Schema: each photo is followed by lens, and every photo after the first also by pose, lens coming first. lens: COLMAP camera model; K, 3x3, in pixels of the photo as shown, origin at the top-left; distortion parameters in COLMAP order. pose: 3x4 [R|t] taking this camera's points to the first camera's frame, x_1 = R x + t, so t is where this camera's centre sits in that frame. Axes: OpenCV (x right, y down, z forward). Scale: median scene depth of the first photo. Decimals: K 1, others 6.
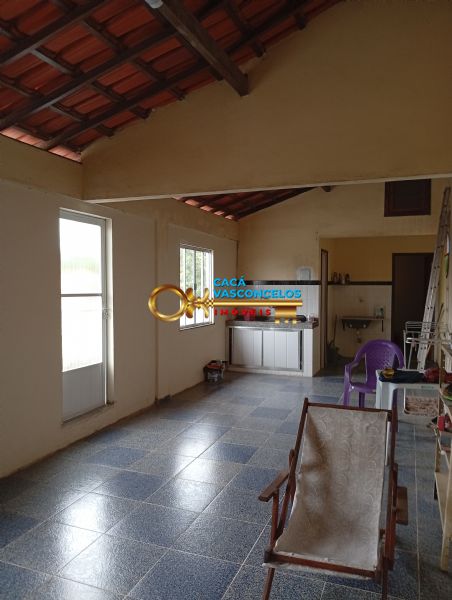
lens RADIAL K [[476.1, 0, 226.0], [0, 476.1, 300.0], [0, 0, 1]] dist [-0.003192, -0.005639]
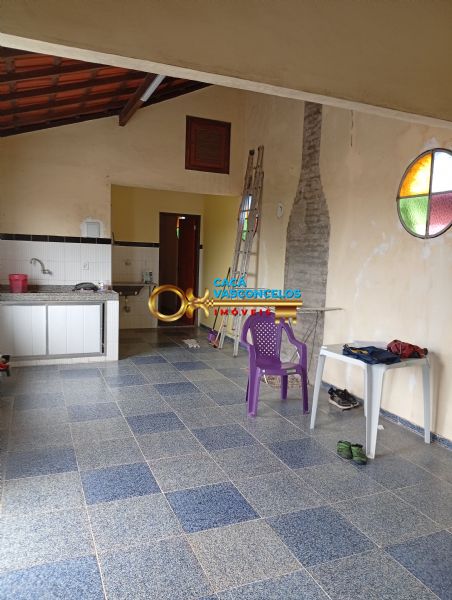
lens RADIAL K [[465.6, 0, 252.1], [0, 465.6, 298.8], [0, 0, 1]] dist [-0.006920, -0.008571]
pose [[0.695200, -0.047173, 0.717266, -0.202700], [-0.009126, 0.997185, 0.074427, -0.000639], [-0.718758, -0.058287, 0.692813, 0.289427]]
